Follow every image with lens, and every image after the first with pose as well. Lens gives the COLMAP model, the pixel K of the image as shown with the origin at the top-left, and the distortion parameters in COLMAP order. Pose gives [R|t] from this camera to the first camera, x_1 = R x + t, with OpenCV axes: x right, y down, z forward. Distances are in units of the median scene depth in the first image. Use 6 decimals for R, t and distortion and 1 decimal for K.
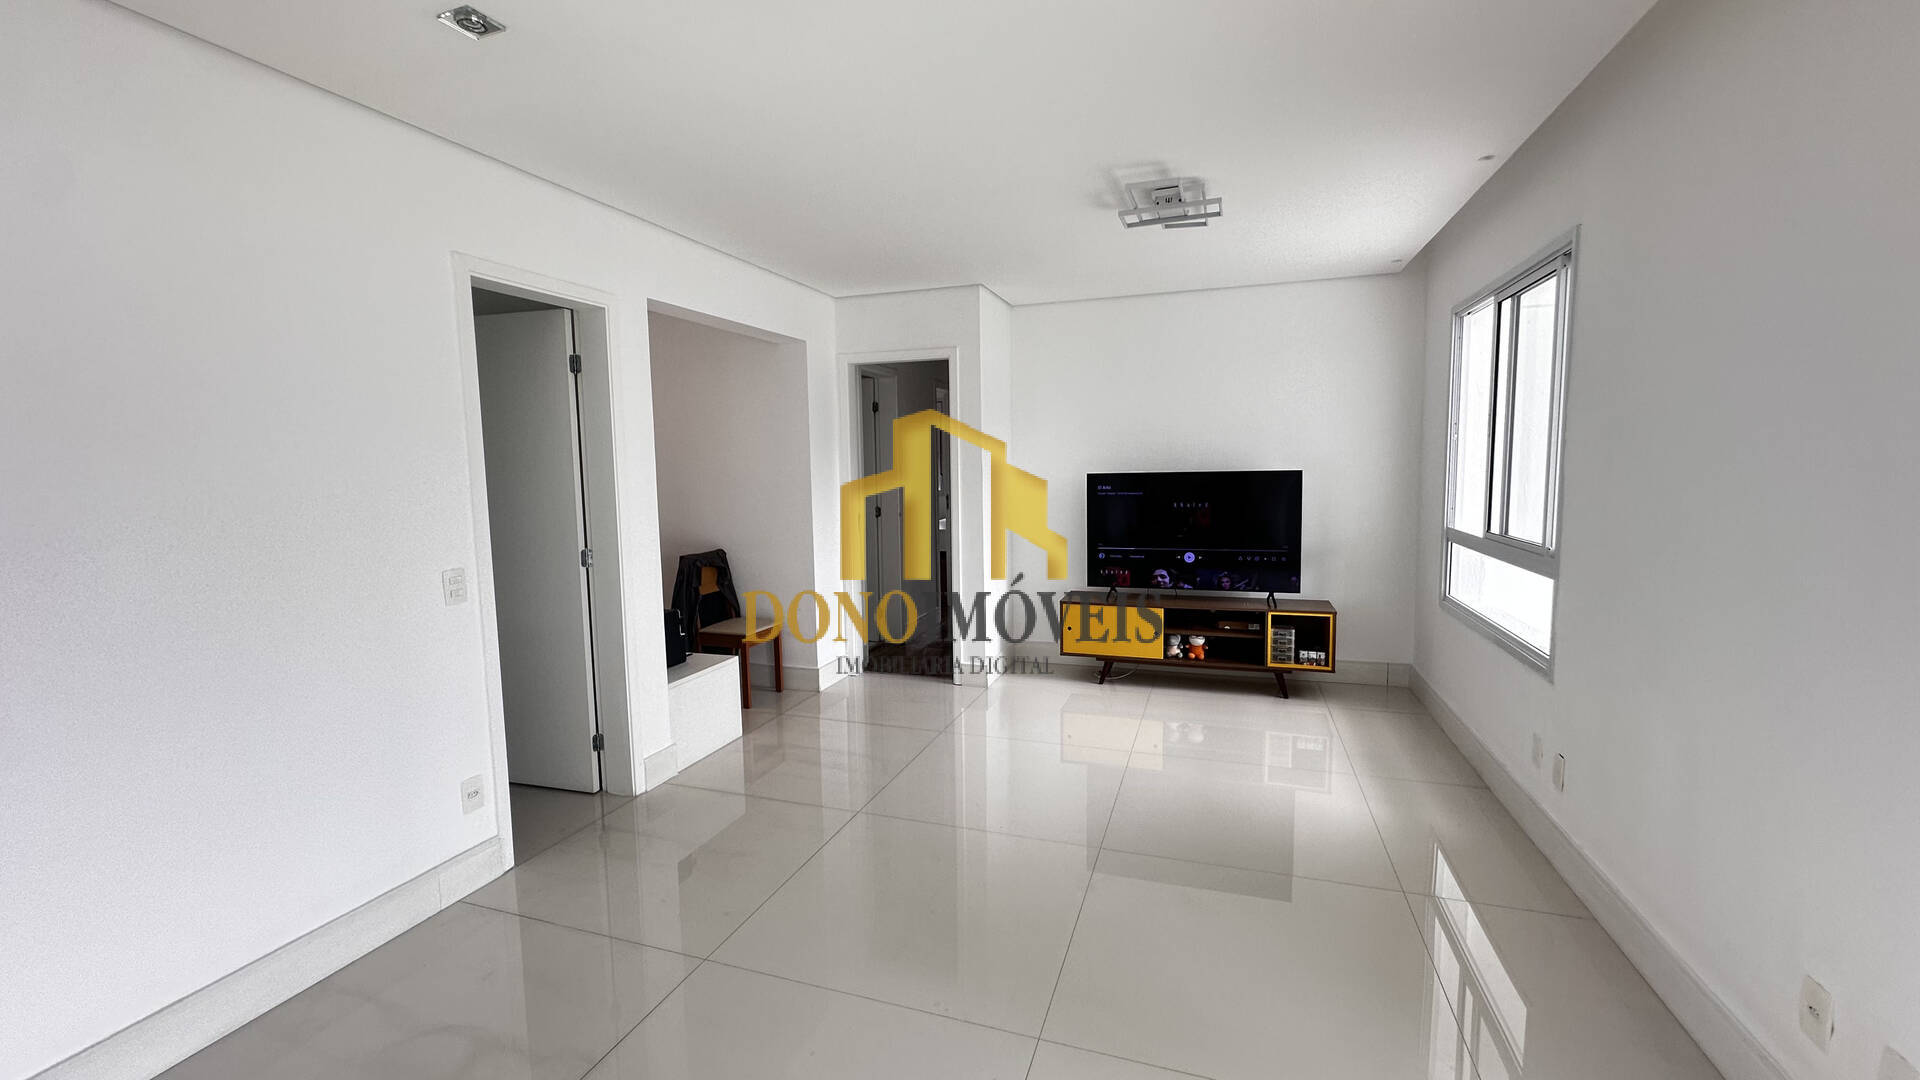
lens RADIAL K [[765.6, 0, 958.3], [0, 765.6, 536.2], [0, 0, 1]] dist [-0.002942, 0.000656]
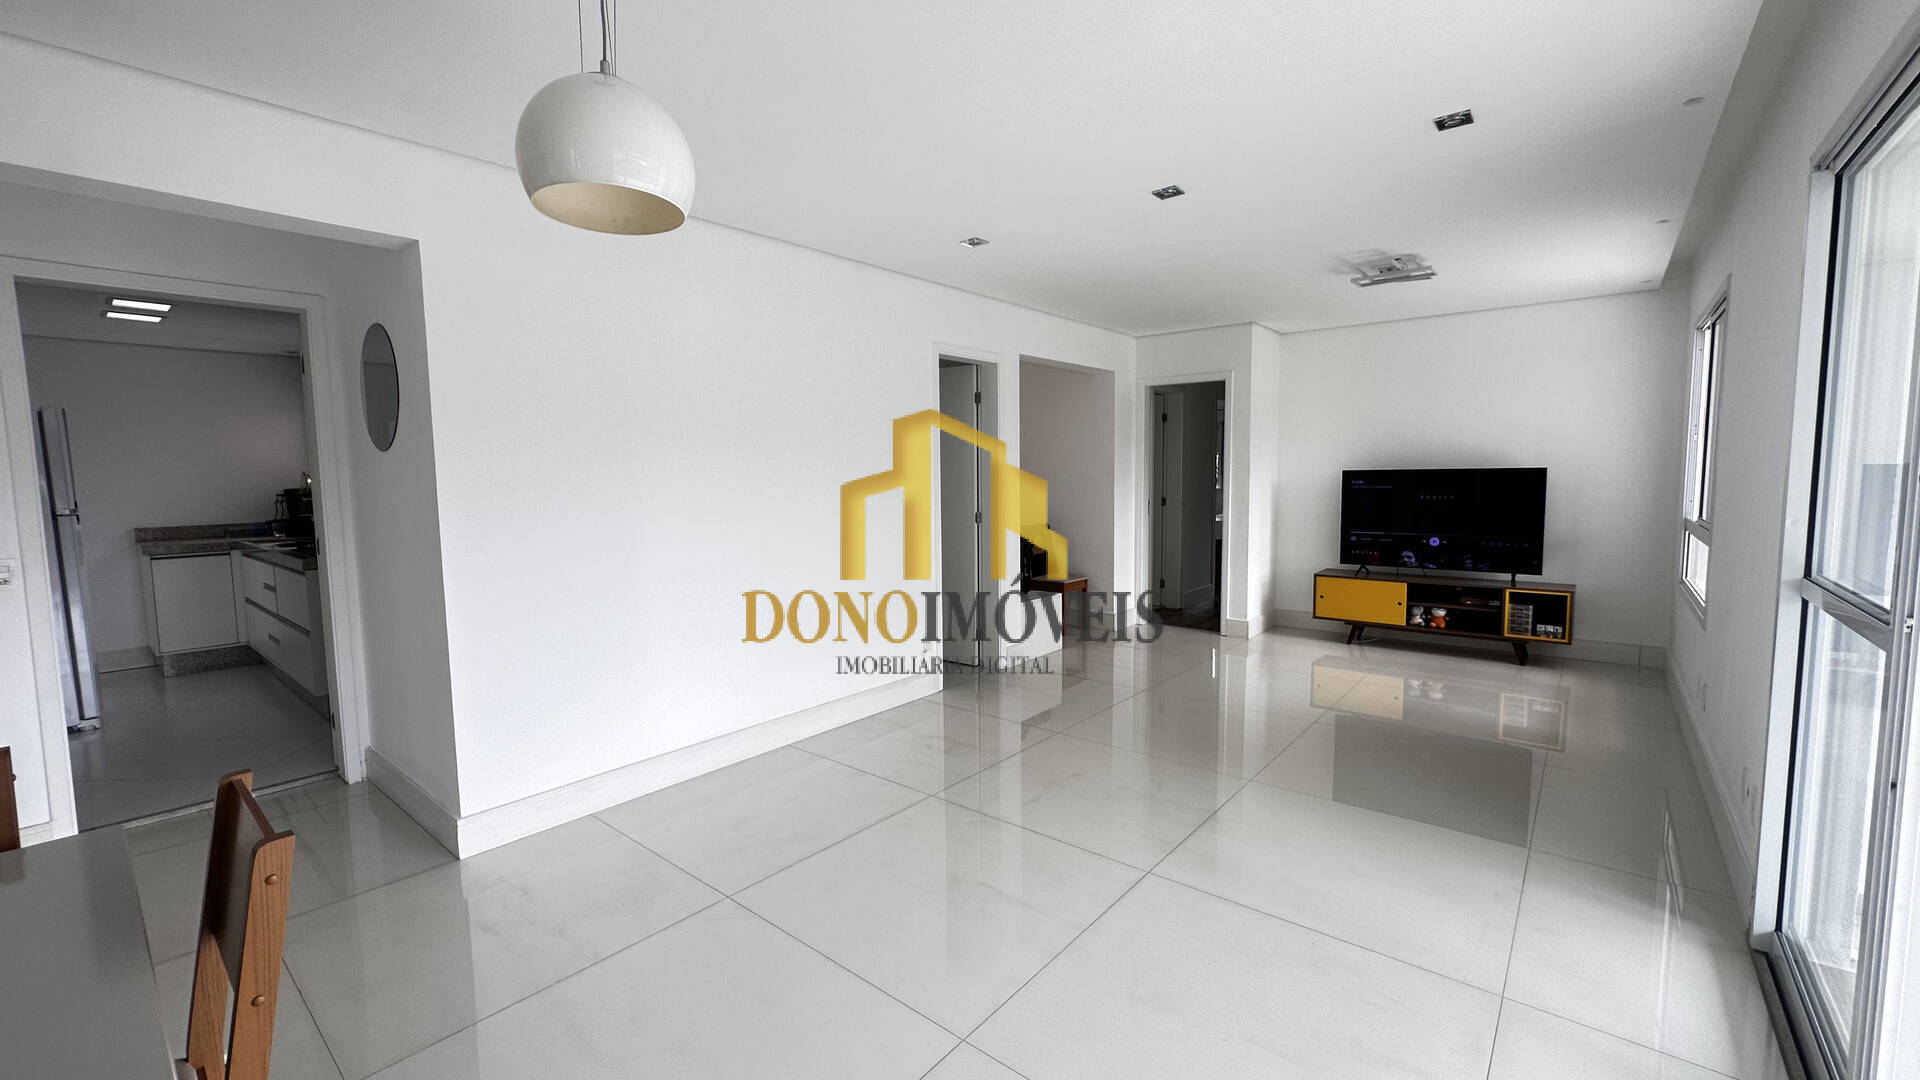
lens RADIAL K [[765.6, 0, 958.3], [0, 765.6, 536.2], [0, 0, 1]] dist [-0.002942, 0.000656]
pose [[0.934870, 0.036621, -0.353096, 0.031982], [-0.038546, 0.999256, 0.001582, 0.046544], [0.352891, 0.012132, 0.935586, -0.367870]]
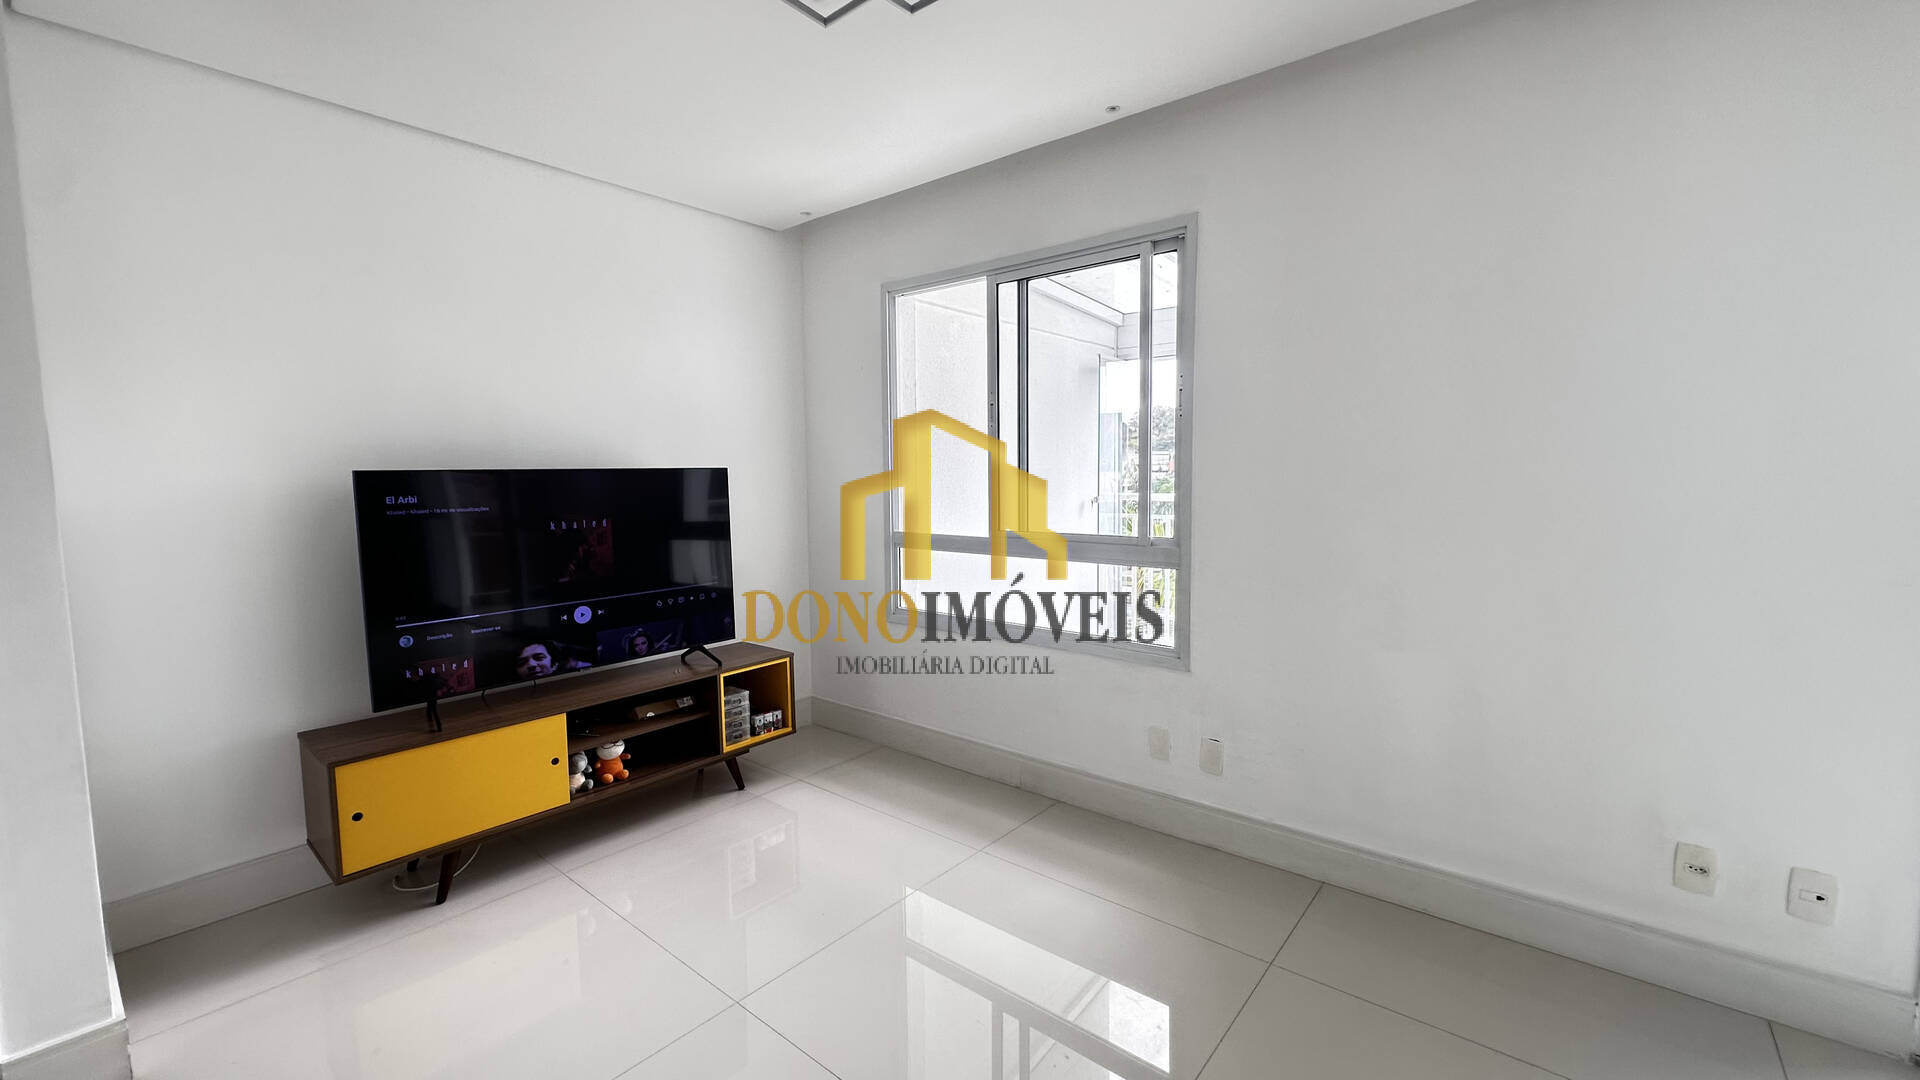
lens RADIAL K [[765.6, 0, 958.3], [0, 765.6, 536.2], [0, 0, 1]] dist [-0.002942, 0.000656]
pose [[0.348609, -0.065357, 0.934987, -0.142706], [0.090922, 0.995219, 0.035668, -0.027050], [-0.932848, 0.072577, 0.352884, 0.529862]]
